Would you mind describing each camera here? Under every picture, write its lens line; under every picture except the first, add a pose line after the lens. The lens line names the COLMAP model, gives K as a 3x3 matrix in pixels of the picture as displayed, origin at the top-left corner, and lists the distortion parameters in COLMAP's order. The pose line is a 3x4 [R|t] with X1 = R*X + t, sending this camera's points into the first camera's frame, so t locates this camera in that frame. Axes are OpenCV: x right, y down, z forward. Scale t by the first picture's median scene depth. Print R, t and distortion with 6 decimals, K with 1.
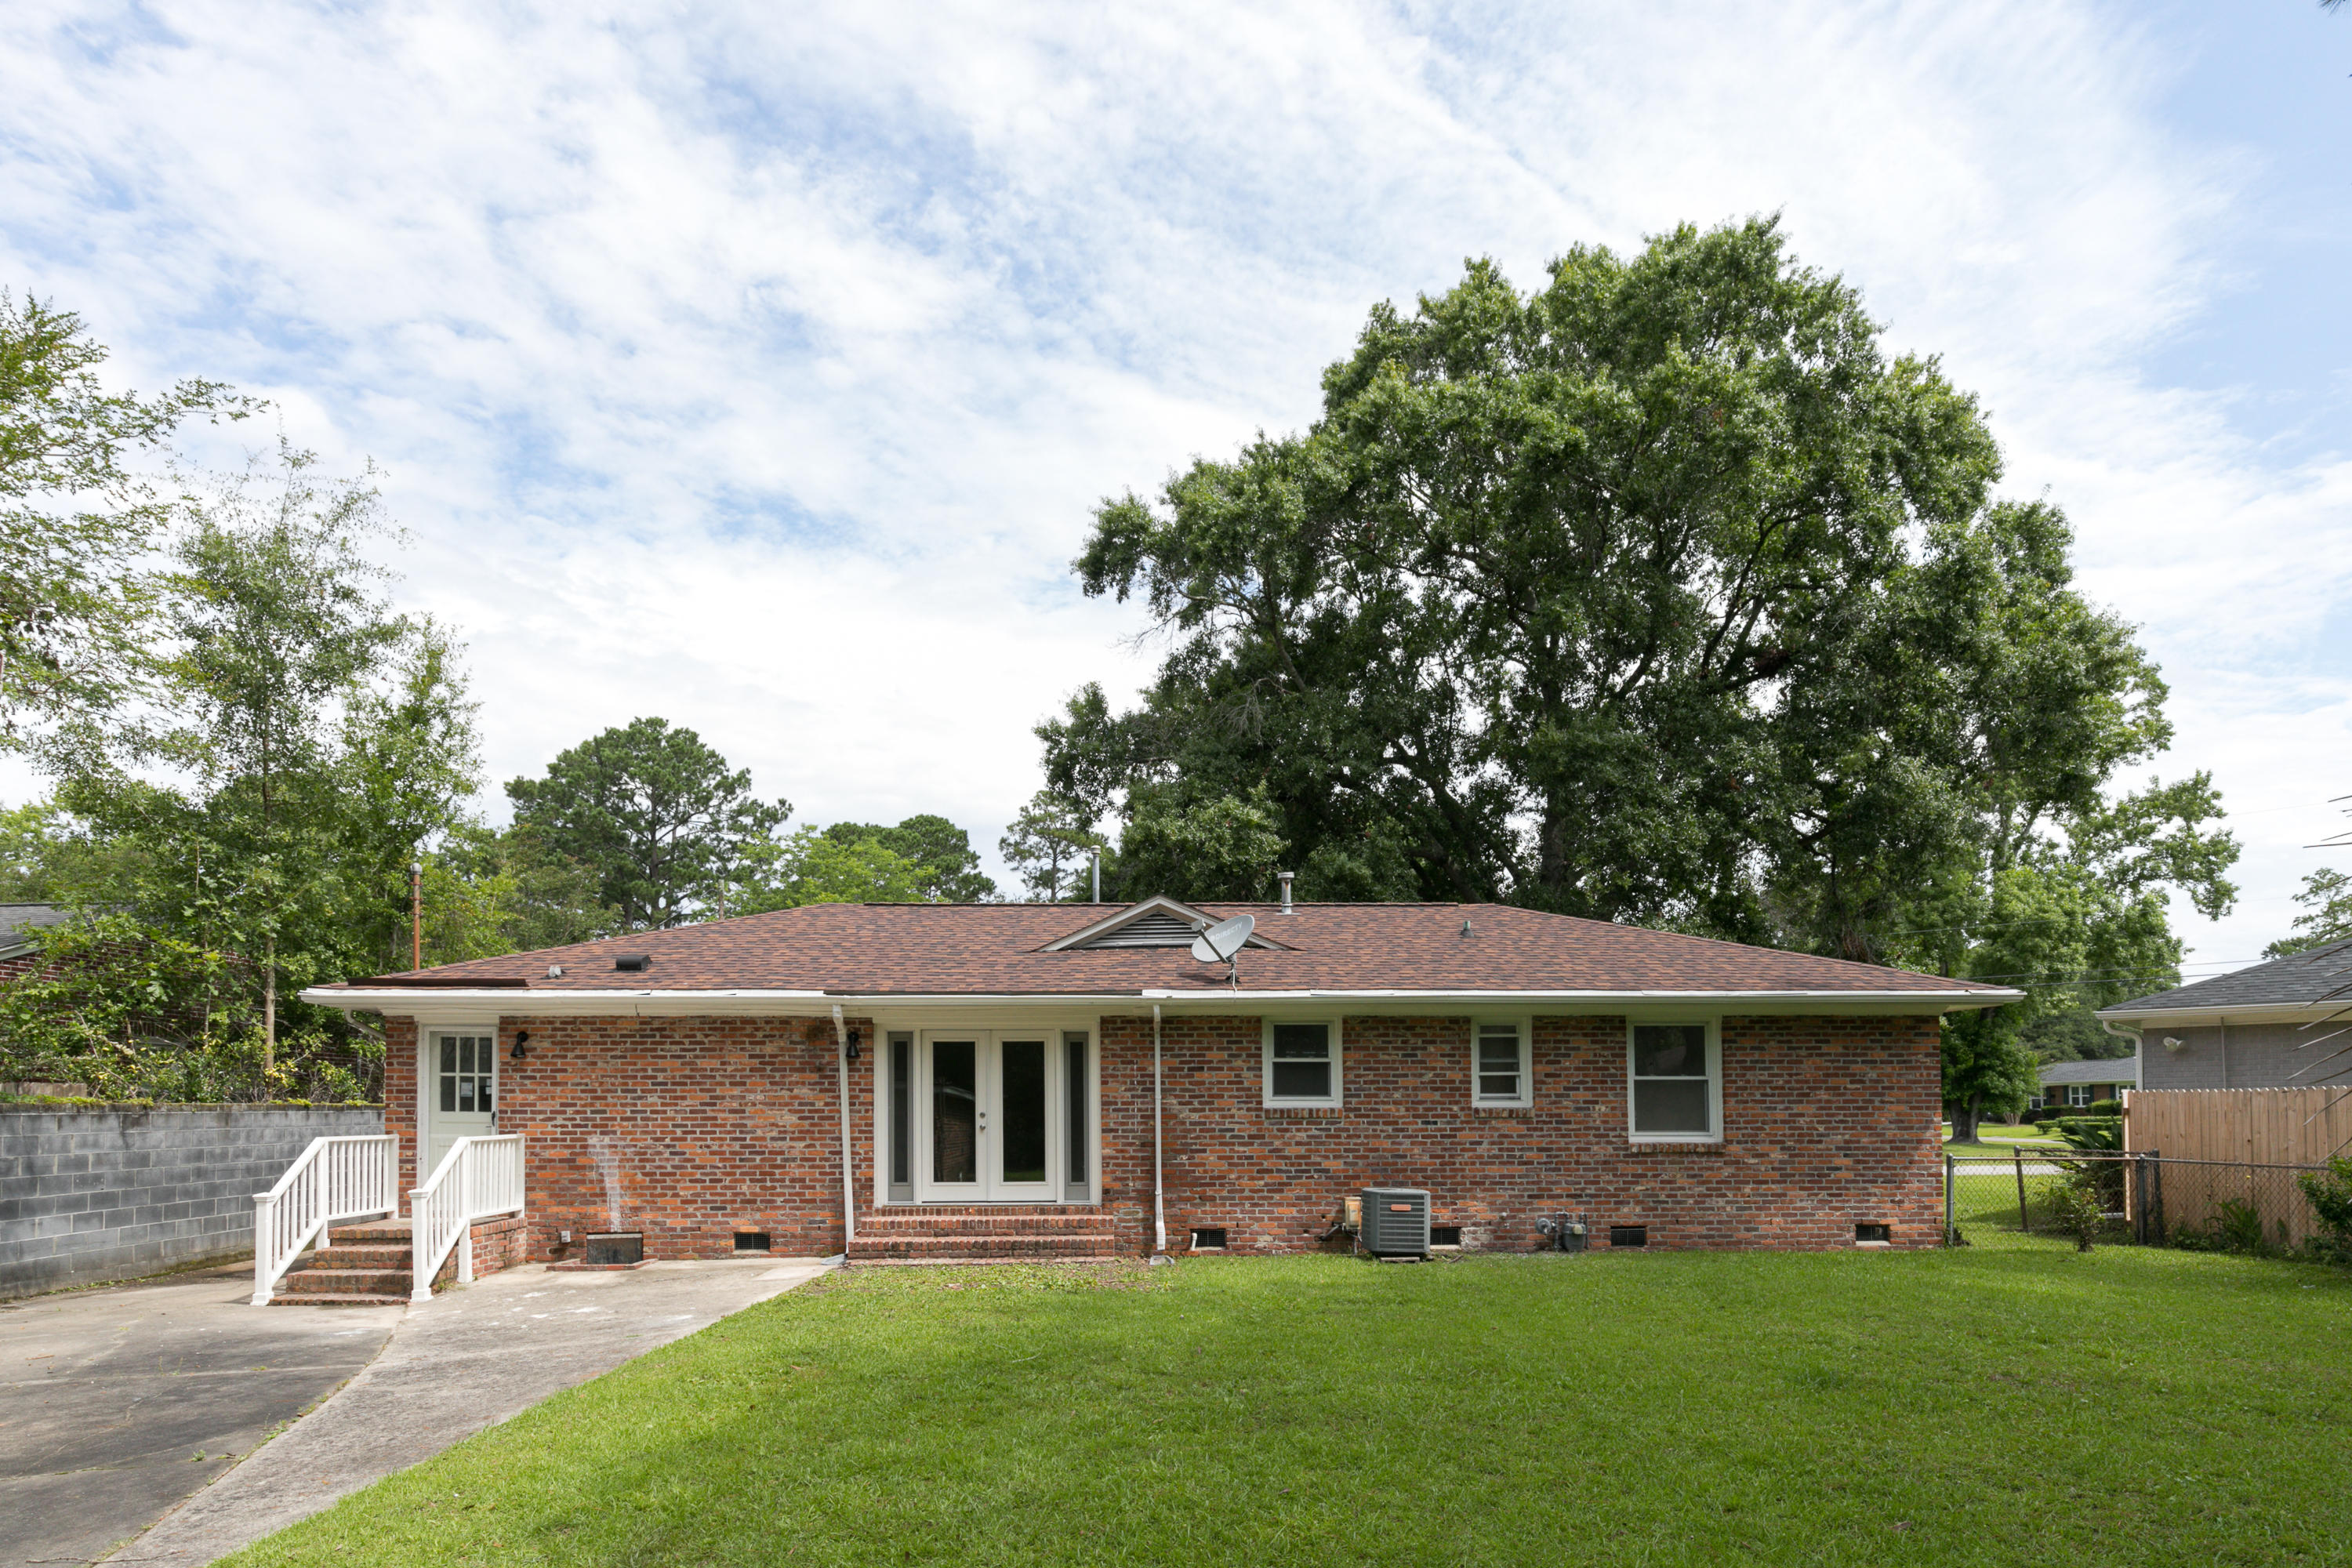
lens RADIAL K [[1174.8, 0, 1176.5], [0, 1174.8, 1047.2], [0, 0, 1]] dist [0.001998, 0.000328]
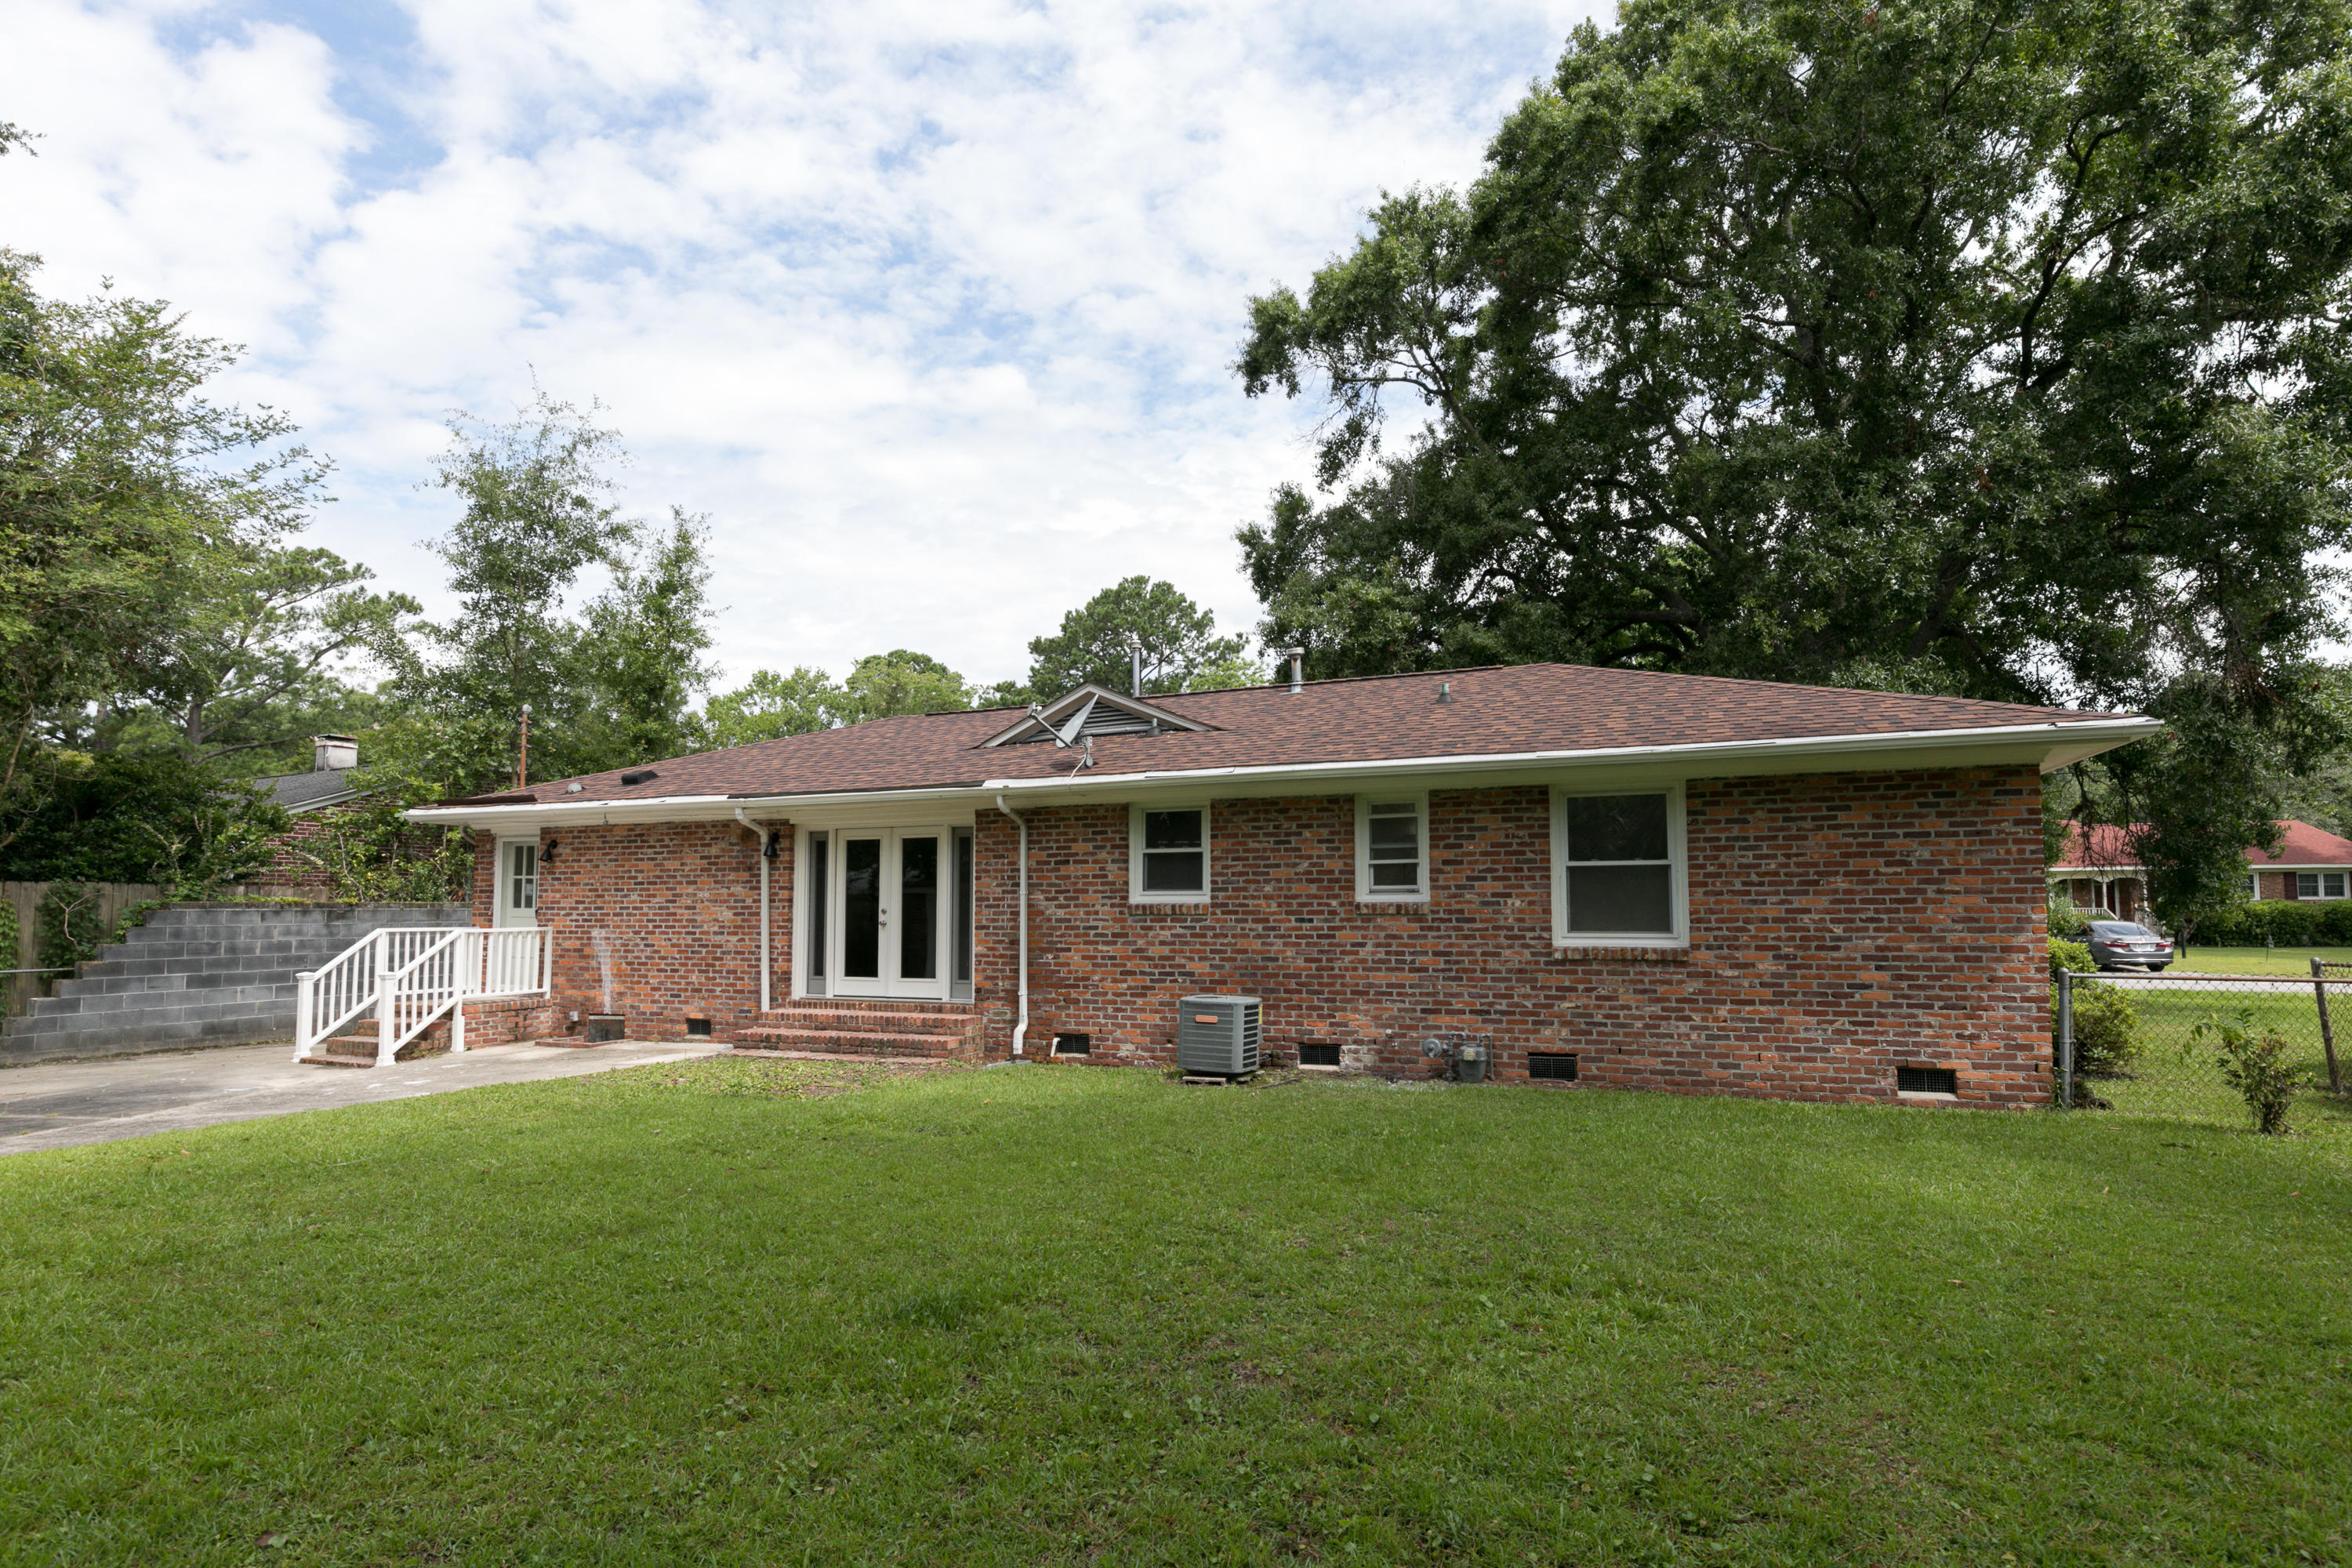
lens RADIAL K [[1111.1, 0, 1213.4], [0, 1111.1, 819.4], [0, 0, 1]] dist [-0.002437, -0.000021]
pose [[0.919044, -0.032843, -0.392785, 0.475074], [0.020815, 0.999176, -0.034845, 0.017818], [0.393605, 0.023848, 0.918970, 0.229843]]
